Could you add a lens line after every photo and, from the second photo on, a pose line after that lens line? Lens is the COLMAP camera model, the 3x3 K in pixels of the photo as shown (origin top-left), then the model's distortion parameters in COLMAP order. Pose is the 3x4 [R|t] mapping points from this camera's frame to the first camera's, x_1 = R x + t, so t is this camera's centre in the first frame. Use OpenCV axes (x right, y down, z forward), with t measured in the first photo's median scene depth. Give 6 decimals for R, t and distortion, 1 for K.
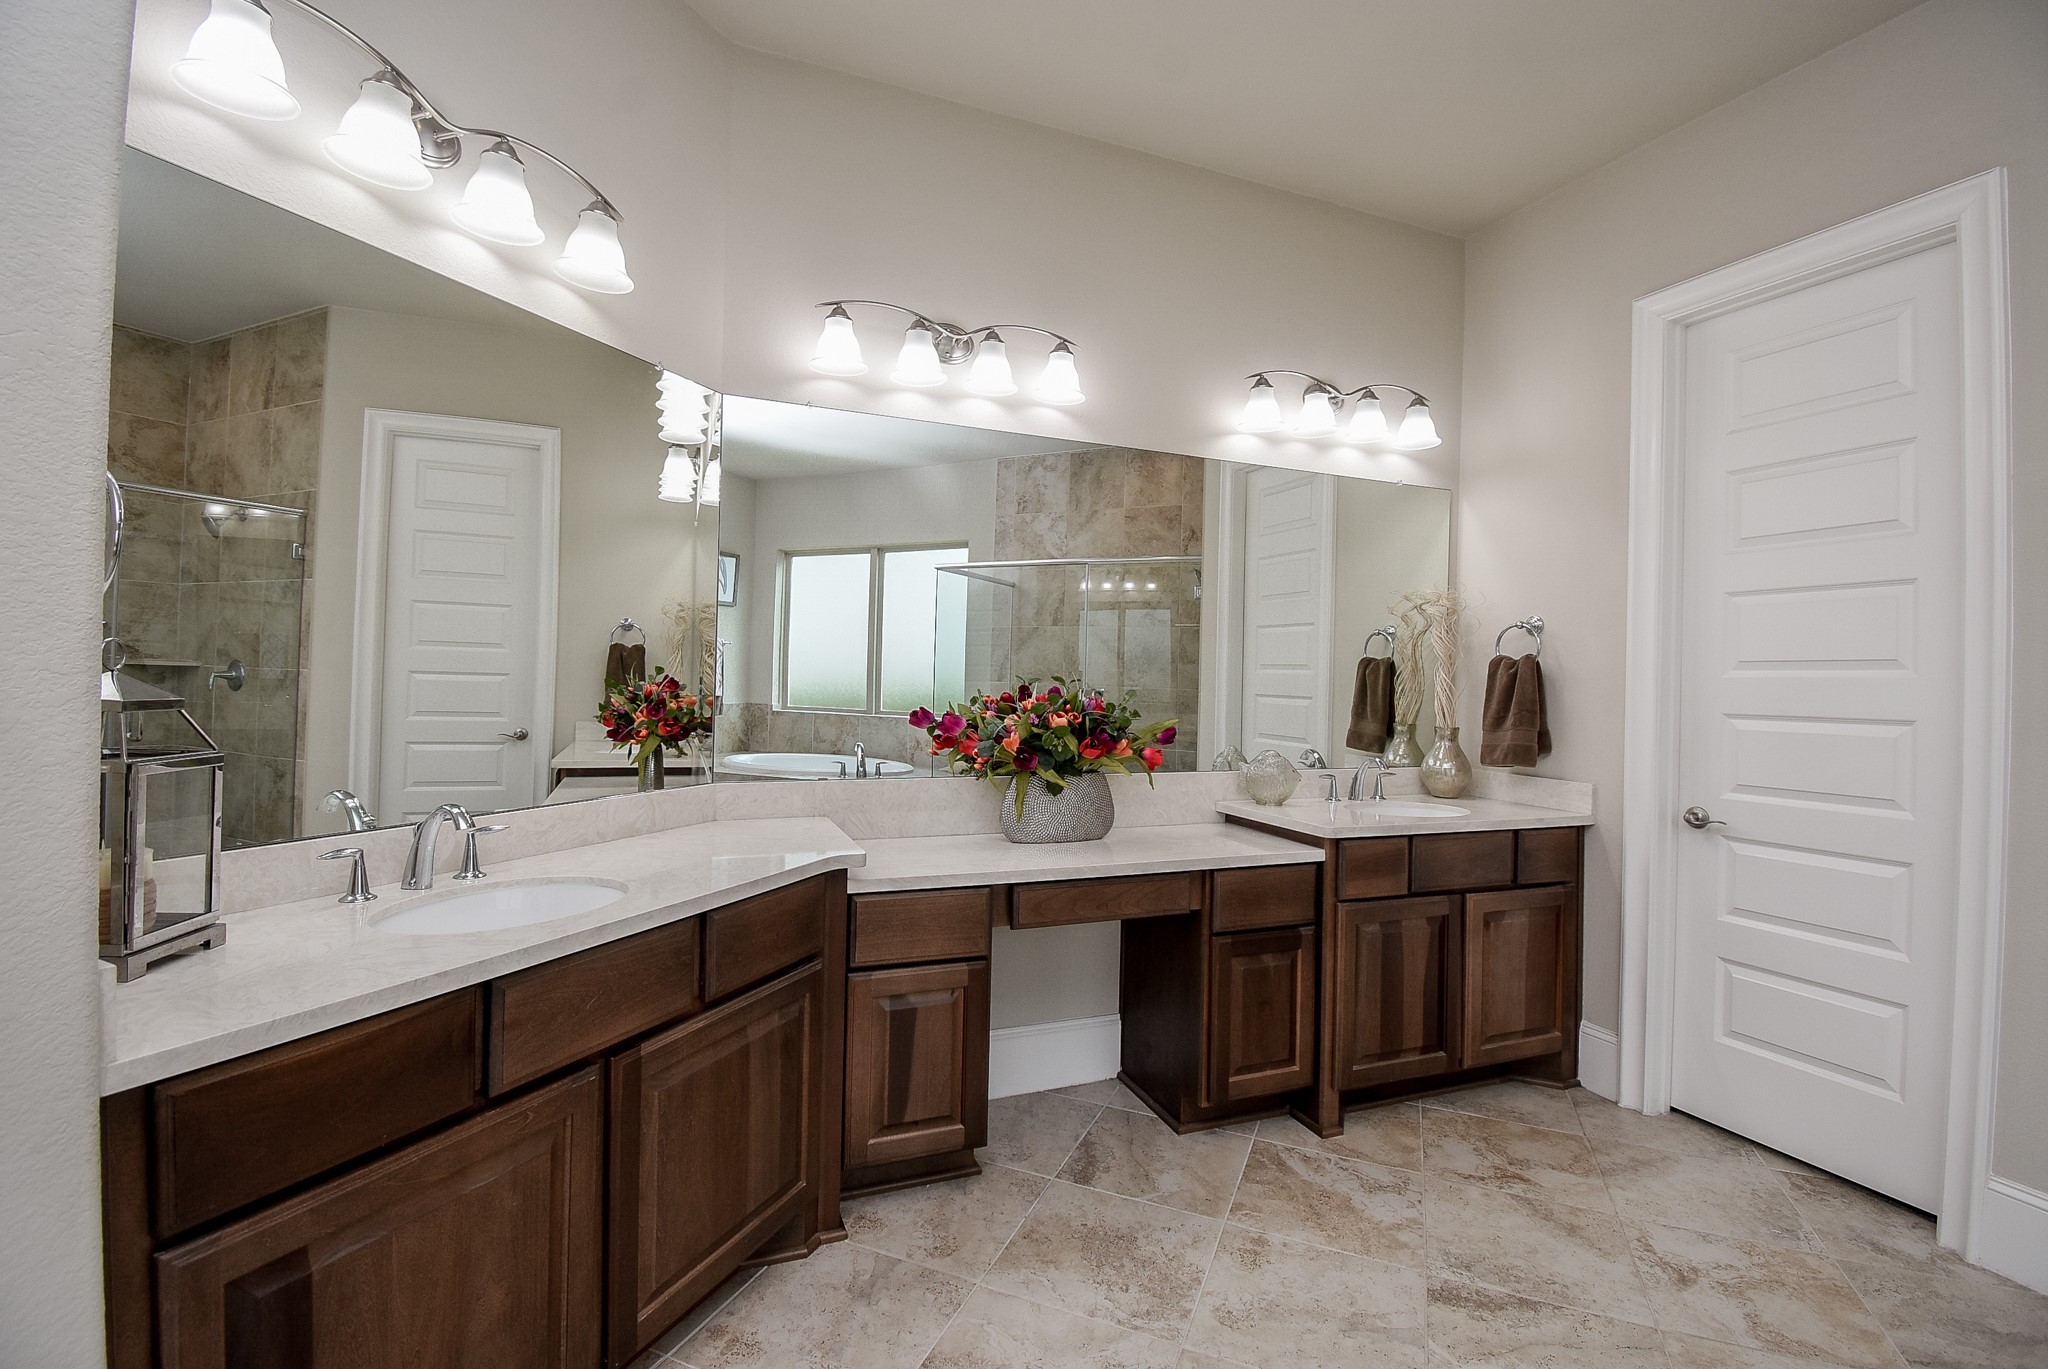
lens RADIAL K [[901.6, 0, 1021.3], [0, 901.6, 674.3], [0, 0, 1]] dist [0.019592, -0.025310]
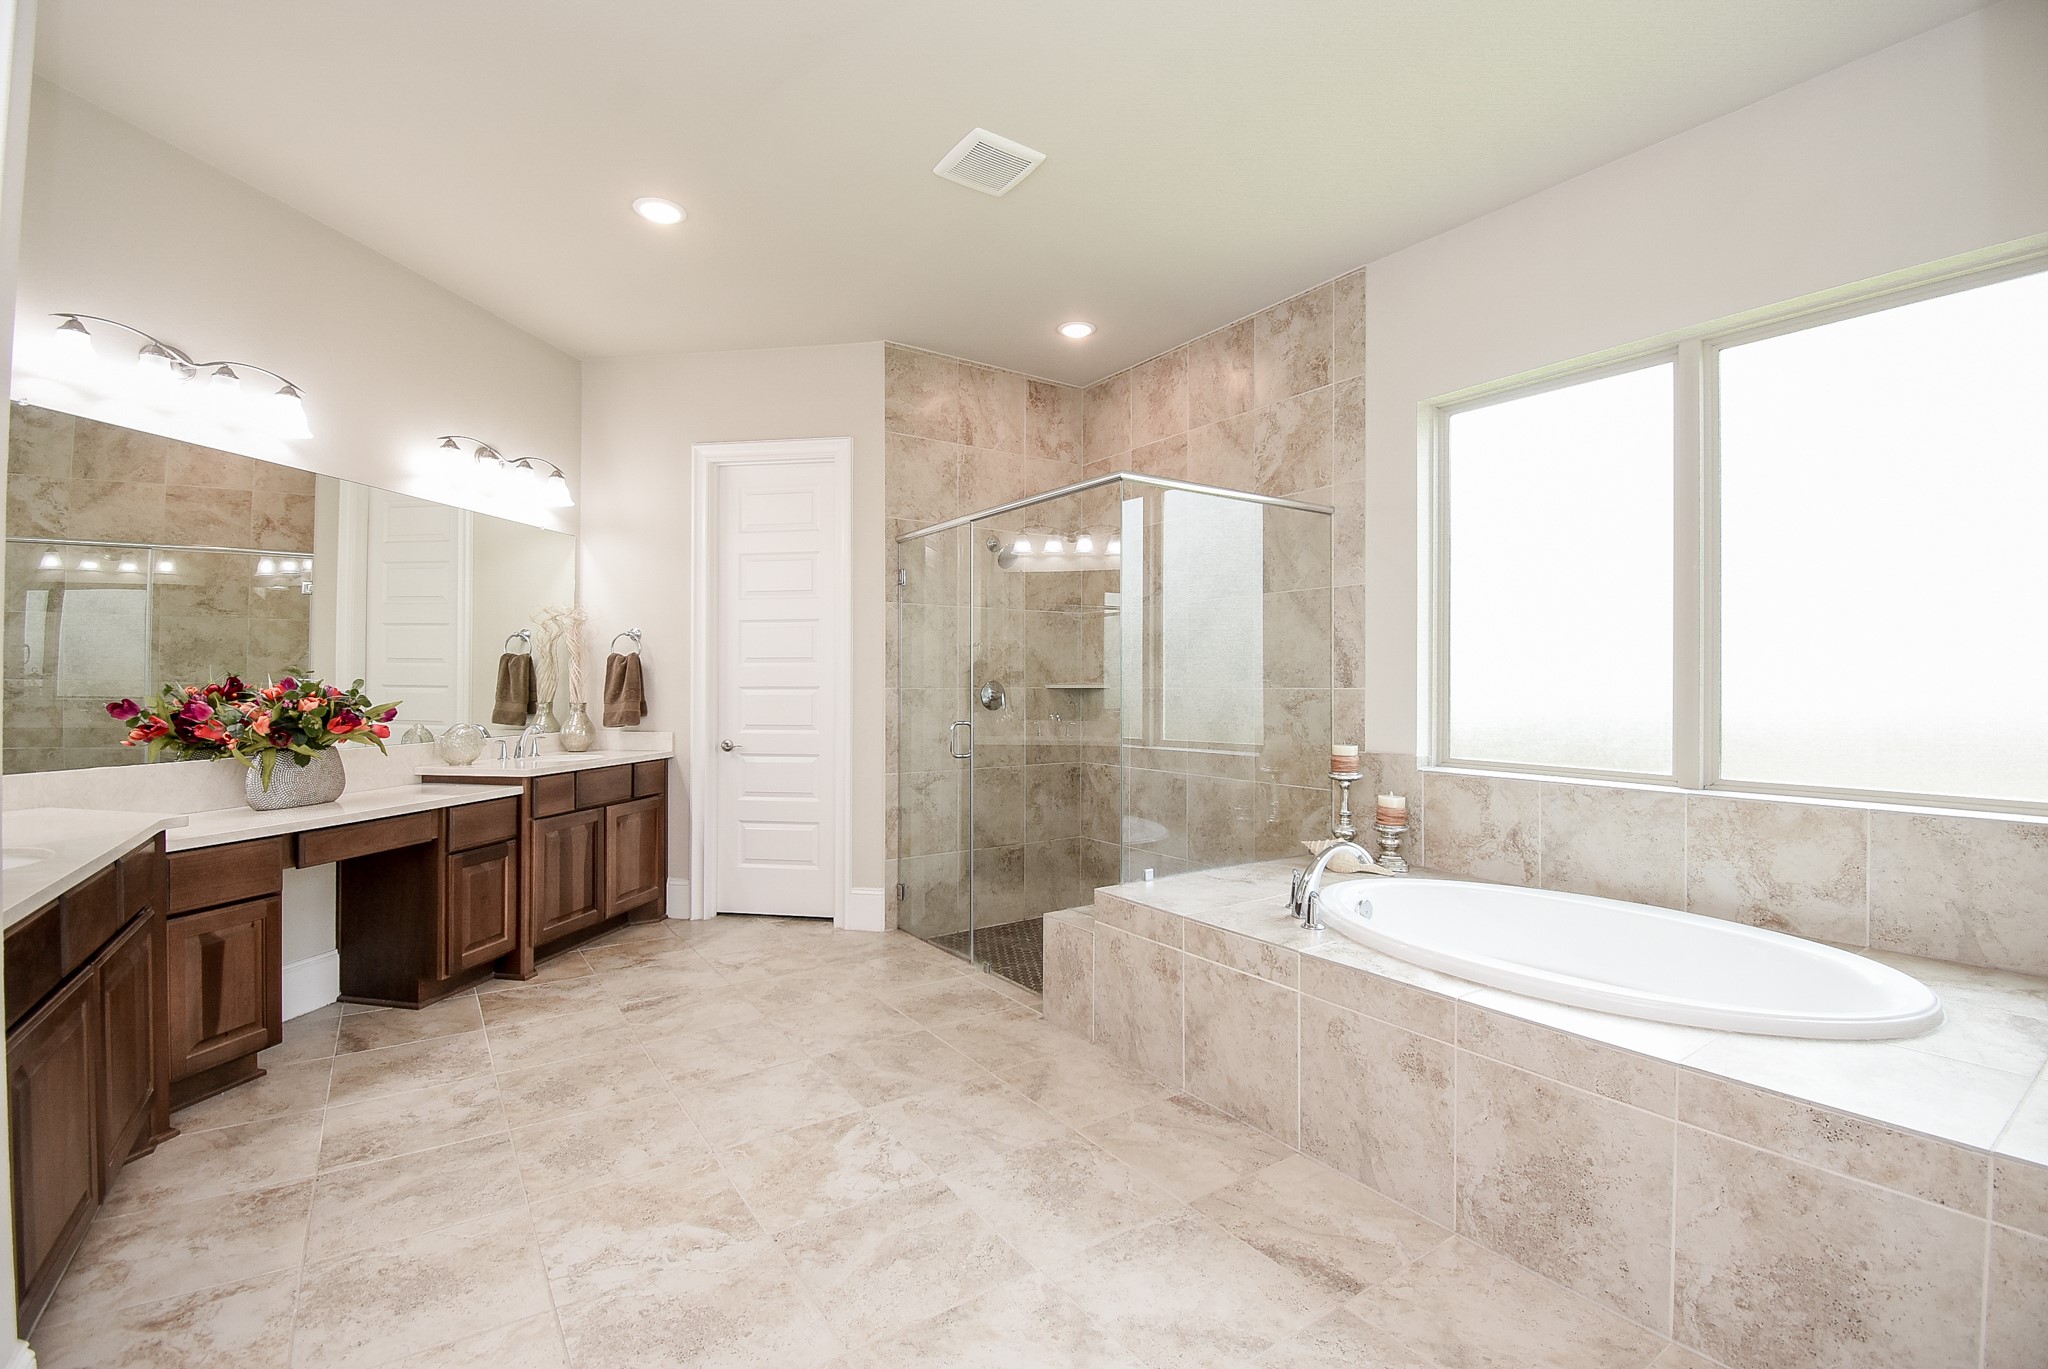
lens RADIAL K [[901.6, 0, 1021.3], [0, 901.6, 674.3], [0, 0, 1]] dist [0.019592, -0.025310]
pose [[0.534984, -0.012155, 0.844775, -0.445304], [0.006365, 0.999926, 0.010356, 0.003077], [-0.844838, -0.000163, 0.535022, -0.443224]]
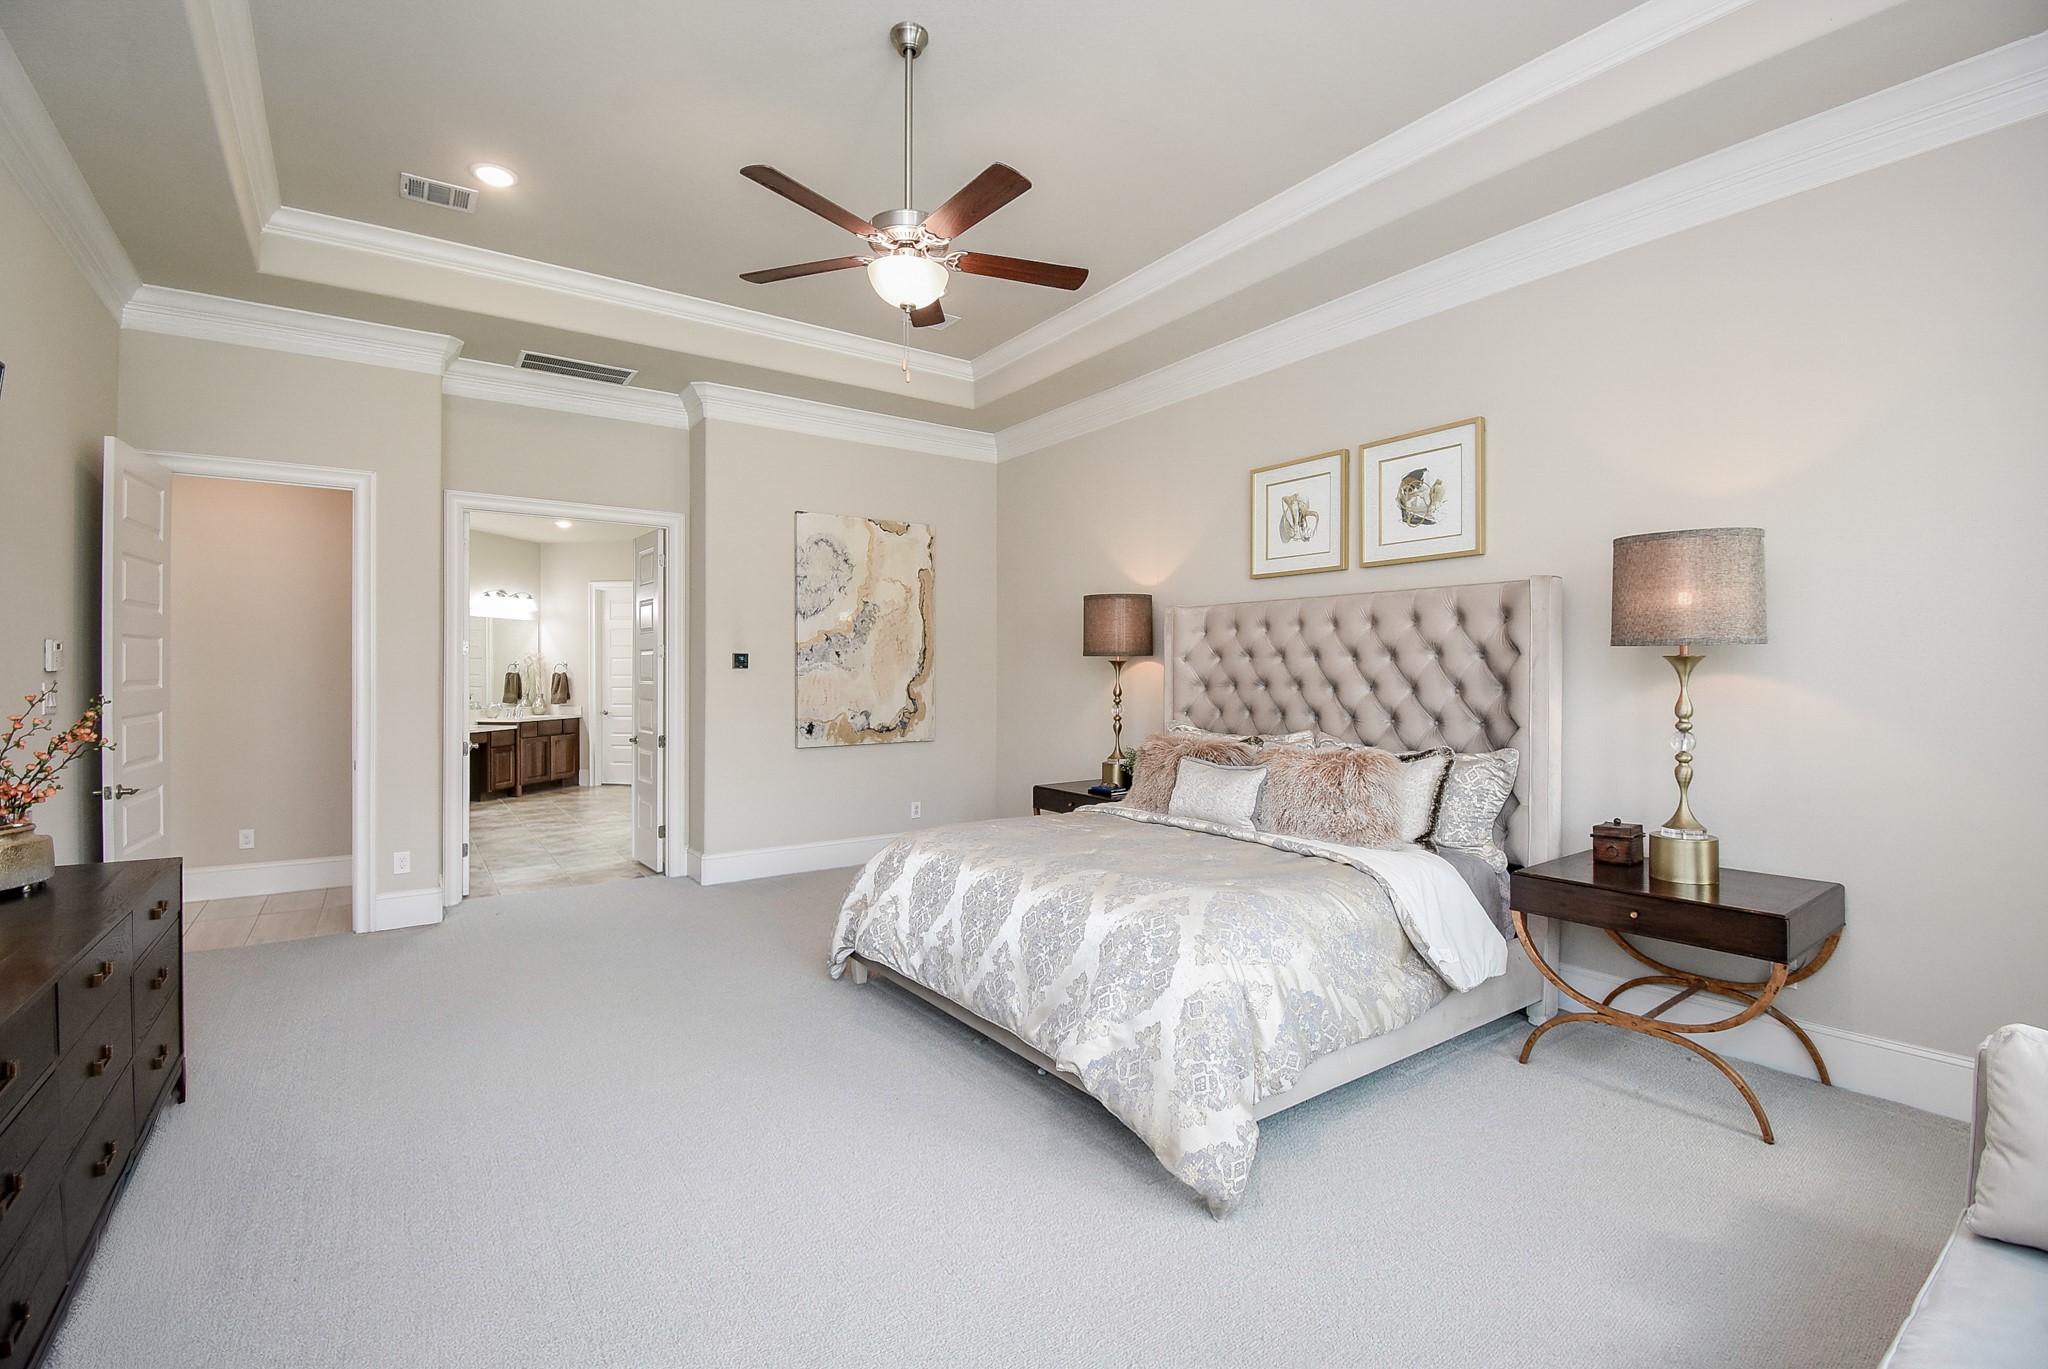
lens RADIAL K [[901.6, 0, 1021.3], [0, 901.6, 674.3], [0, 0, 1]] dist [0.019592, -0.025310]
pose [[0.523530, -0.023012, 0.851696, -1.747570], [0.008834, 0.999728, 0.021581, -0.085383], [-0.851961, -0.003774, 0.523591, -2.742400]]
